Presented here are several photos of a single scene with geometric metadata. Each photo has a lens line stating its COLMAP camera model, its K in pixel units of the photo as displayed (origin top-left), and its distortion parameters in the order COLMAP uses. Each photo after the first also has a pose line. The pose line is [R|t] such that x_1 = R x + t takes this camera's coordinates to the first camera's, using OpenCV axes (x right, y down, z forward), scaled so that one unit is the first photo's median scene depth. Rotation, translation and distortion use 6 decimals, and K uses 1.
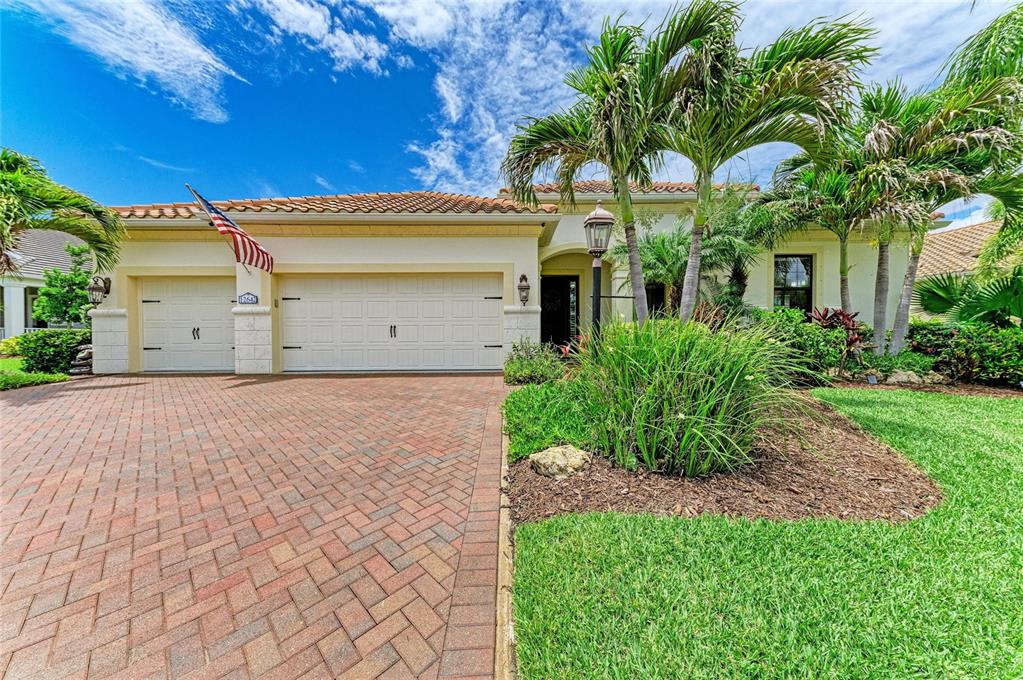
lens RADIAL K [[346.5, 0, 511.4], [0, 346.5, 340.0], [0, 0, 1]] dist [0.023199, -0.004674]
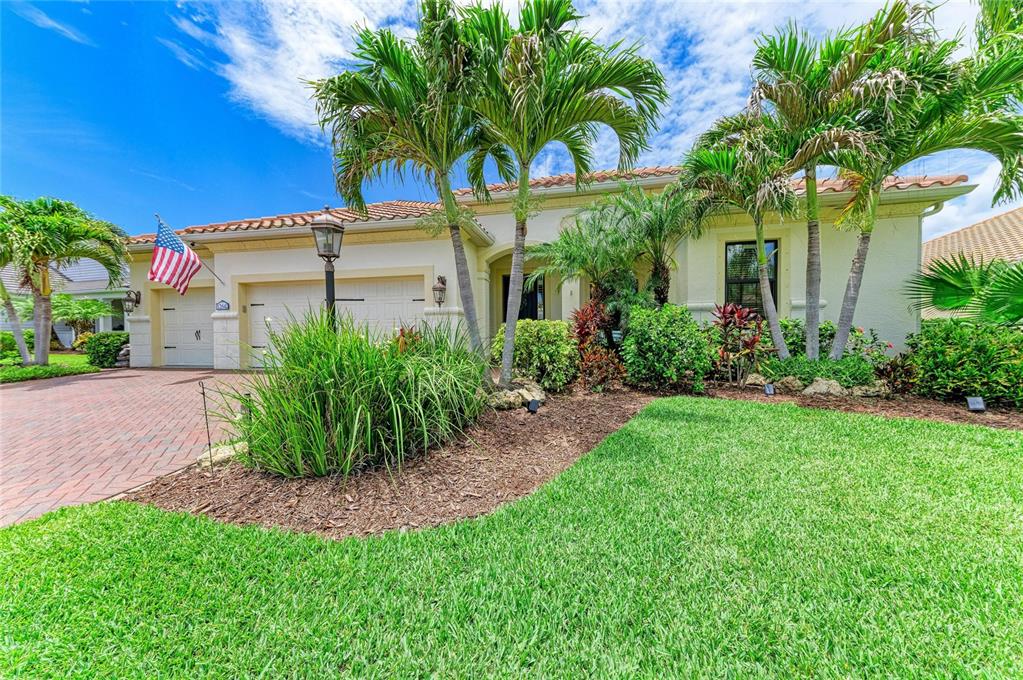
lens RADIAL K [[346.5, 0, 510.4], [0, 346.5, 340.6], [0, 0, 1]] dist [0.023199, -0.004674]
pose [[0.977968, 0.000537, -0.208756, 0.443093], [0.000799, 0.999980, 0.006314, -0.006596], [0.208755, -0.006342, 0.977947, 0.044380]]
